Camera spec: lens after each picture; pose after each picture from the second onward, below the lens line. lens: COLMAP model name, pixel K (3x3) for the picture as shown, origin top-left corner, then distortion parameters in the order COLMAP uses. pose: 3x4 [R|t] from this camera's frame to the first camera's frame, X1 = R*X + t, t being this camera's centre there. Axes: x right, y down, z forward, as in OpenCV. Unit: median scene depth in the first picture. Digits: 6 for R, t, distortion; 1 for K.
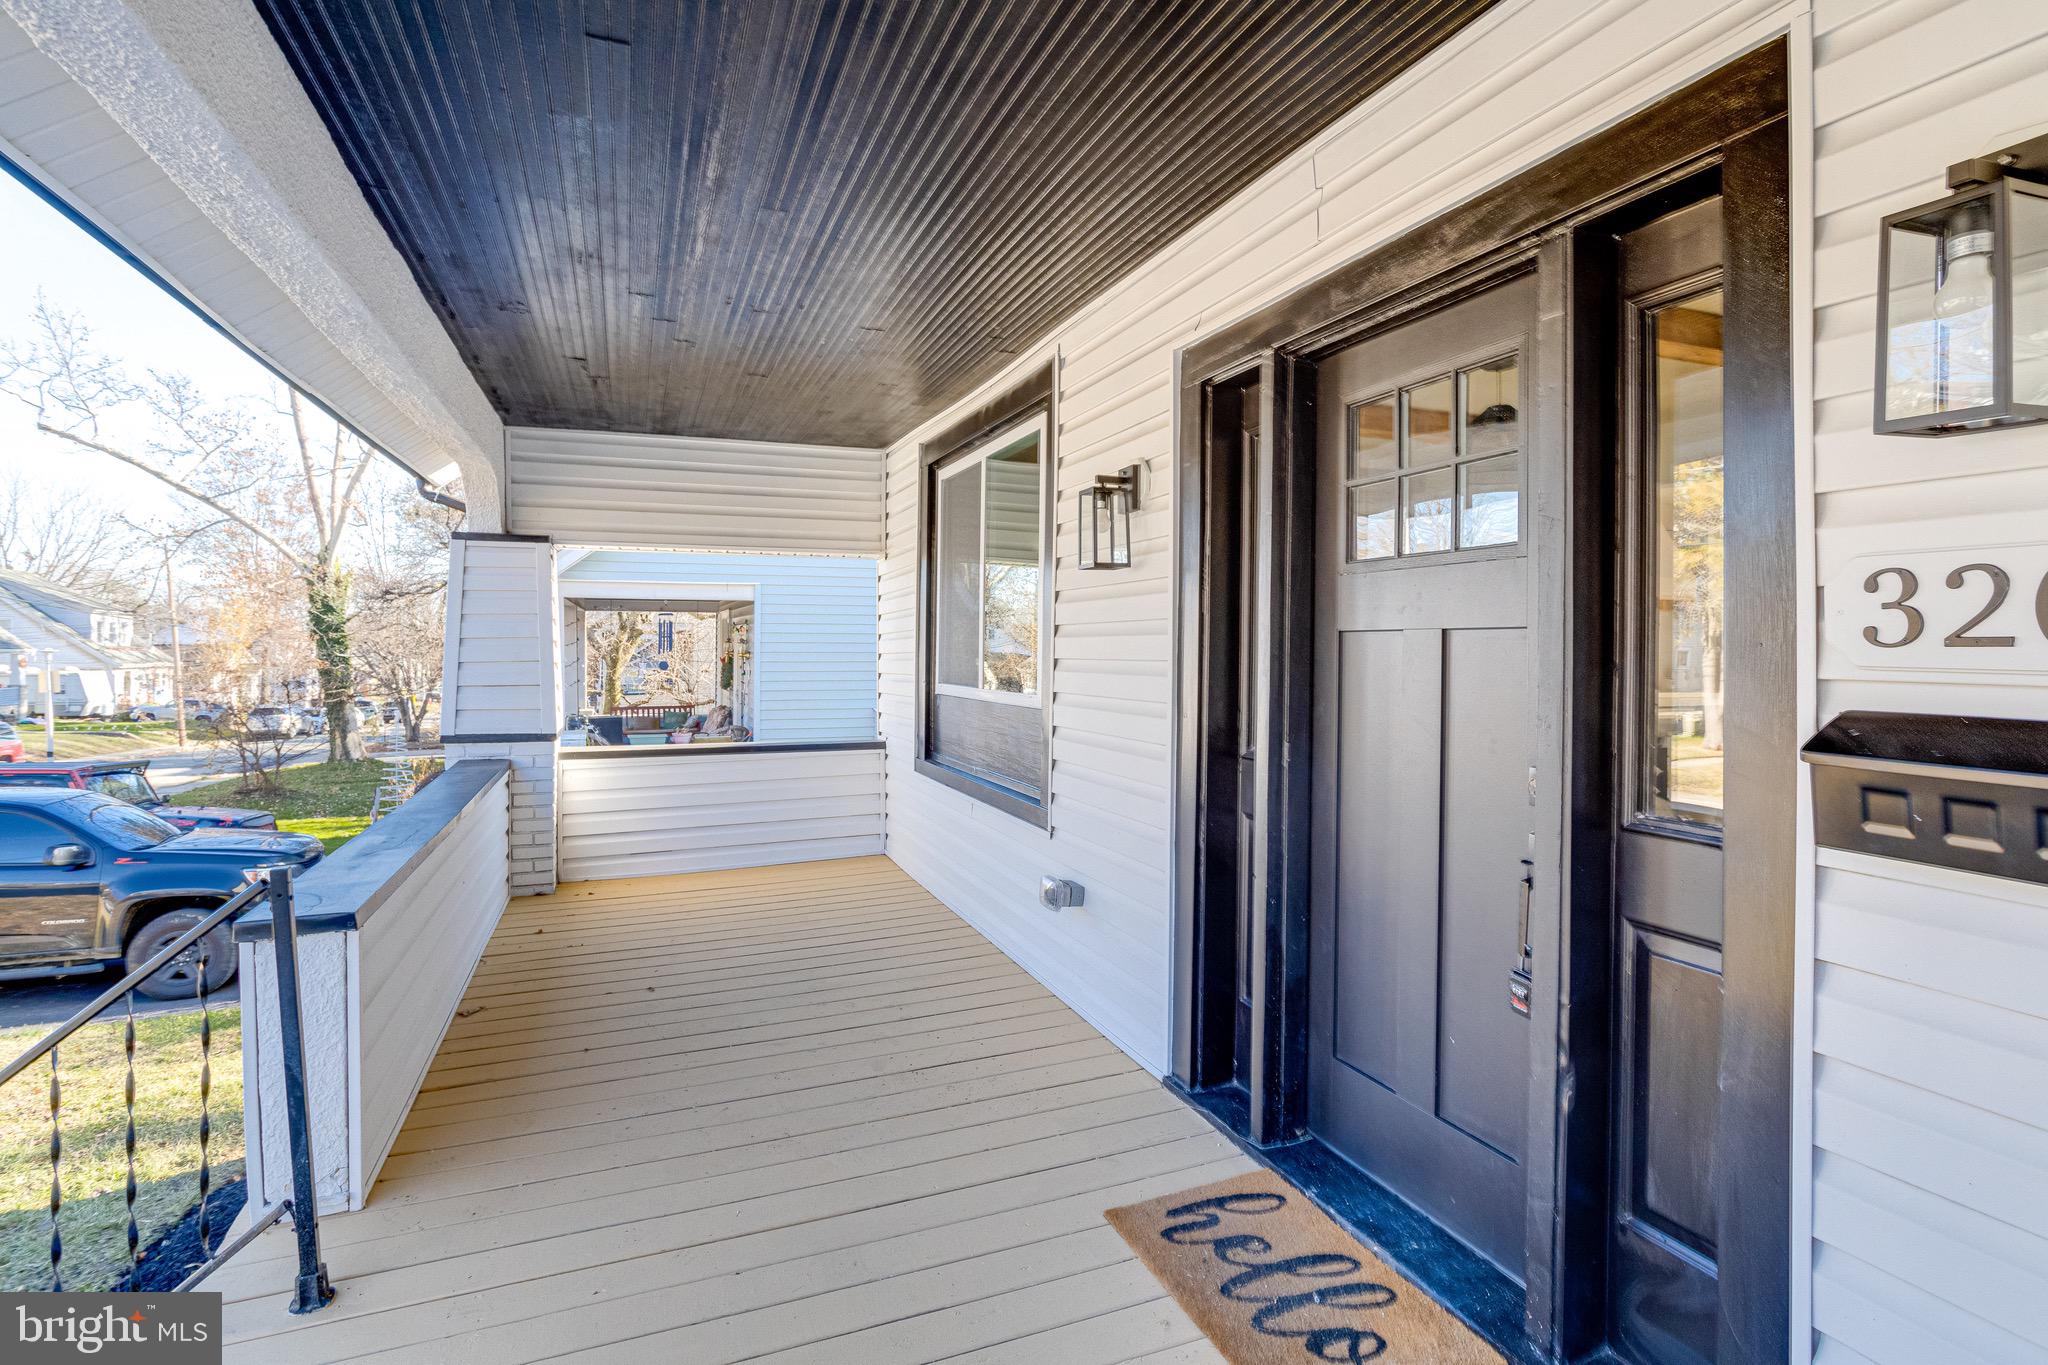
lens RADIAL K [[1022.8, 0, 1029.0], [0, 1022.8, 655.0], [0, 0, 1]] dist [-0.029152, 0.000378]
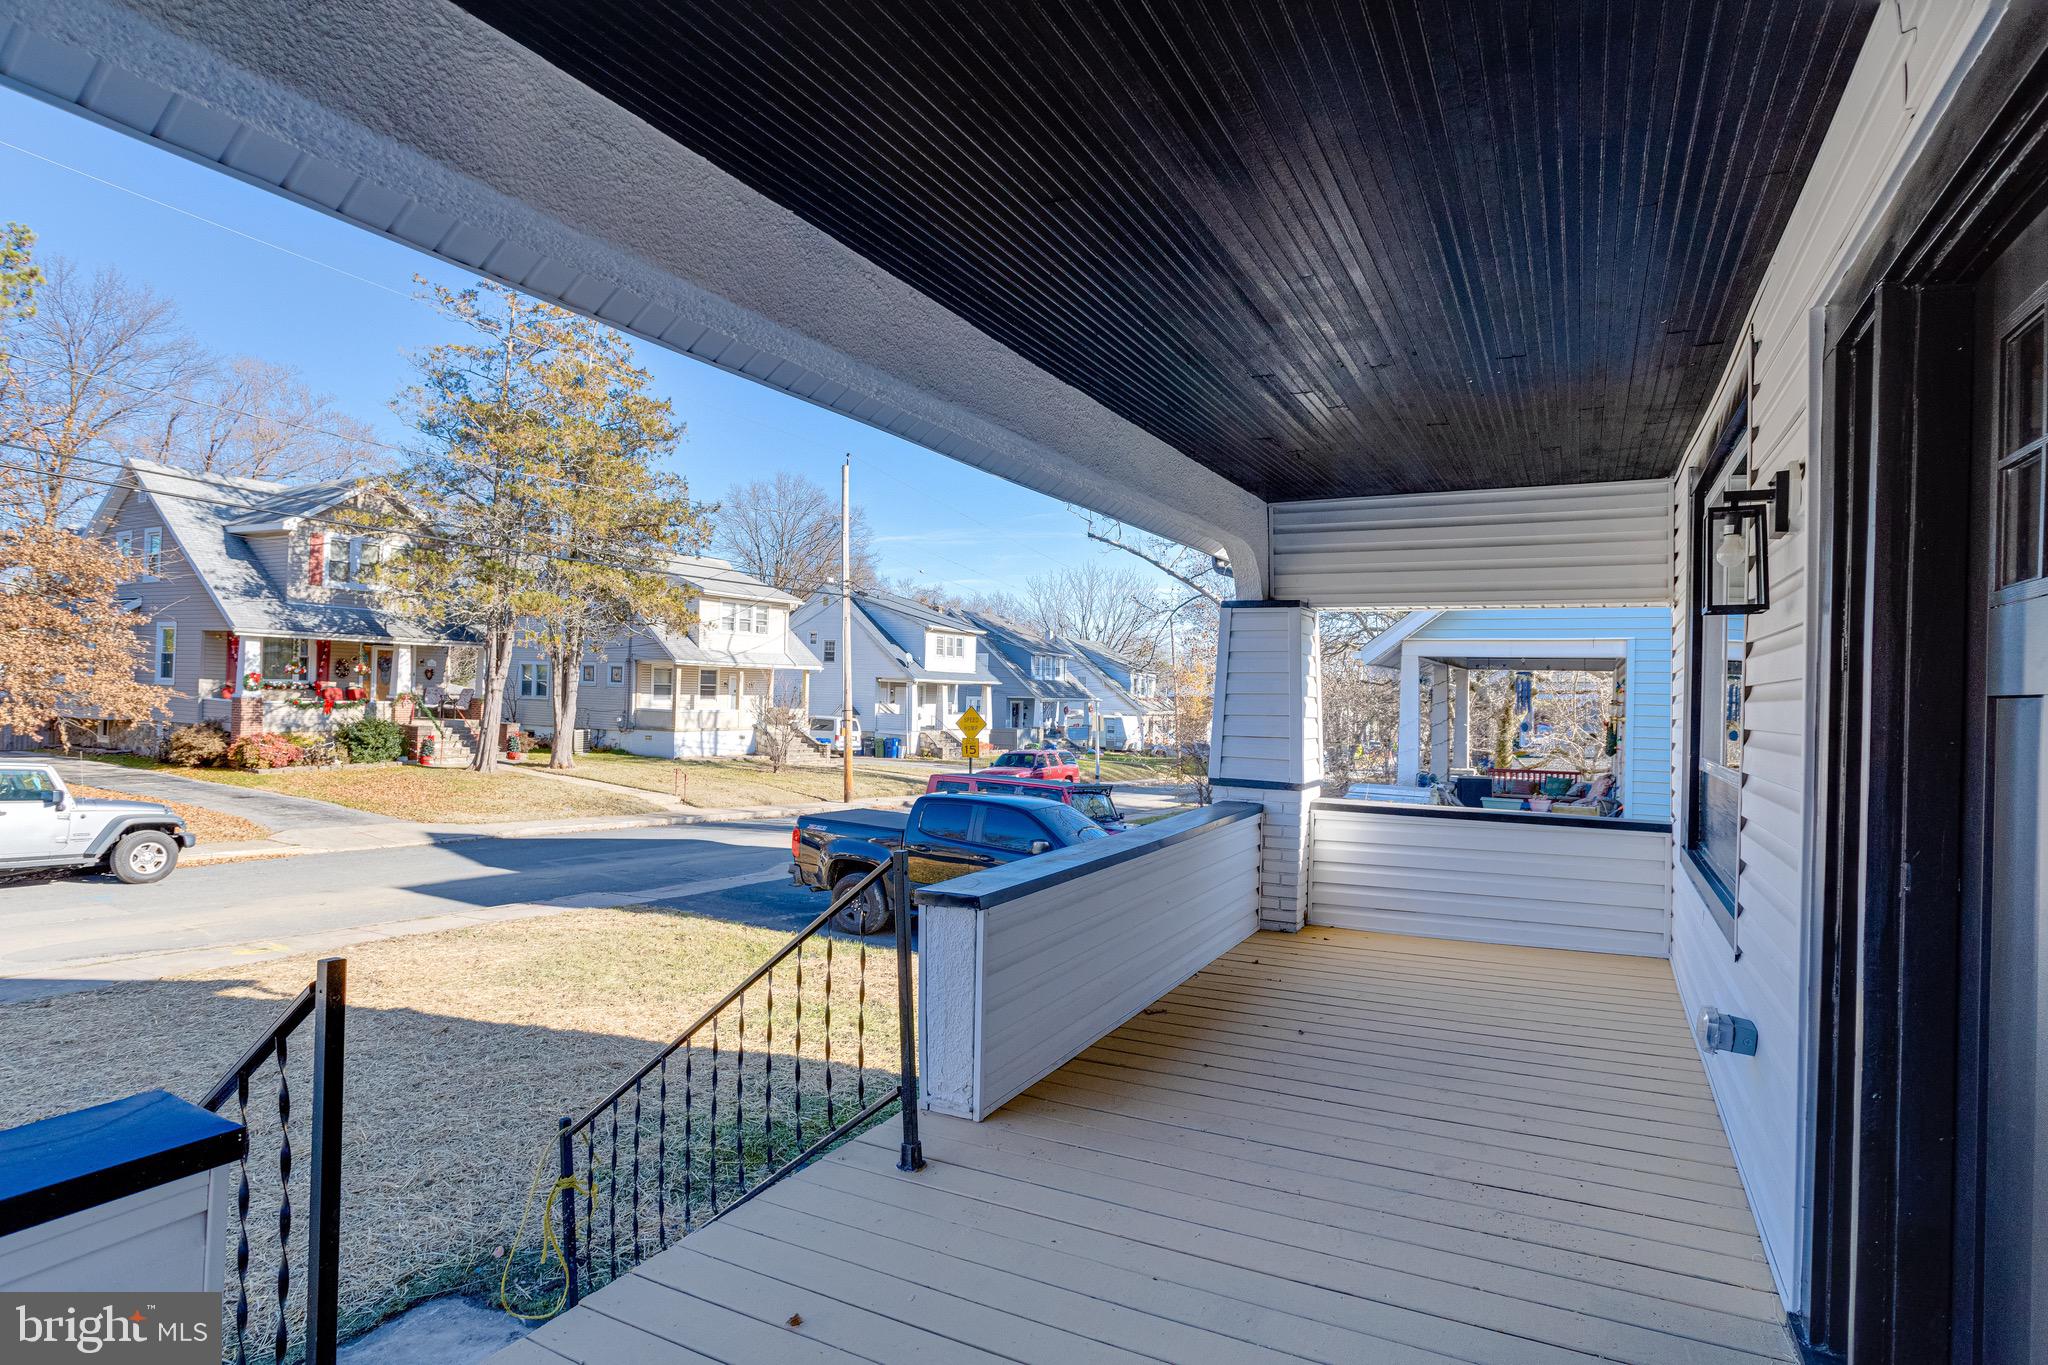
lens RADIAL K [[1044.3, 0, 1024.0], [0, 1044.3, 682.5], [0, 0, 1]] dist [-0.059000, 0.000160]
pose [[0.649856, 0.005266, -0.760039, 0.176971], [-0.028834, 0.999427, -0.017730, -0.001722], [0.759510, 0.033437, 0.649635, 0.060774]]
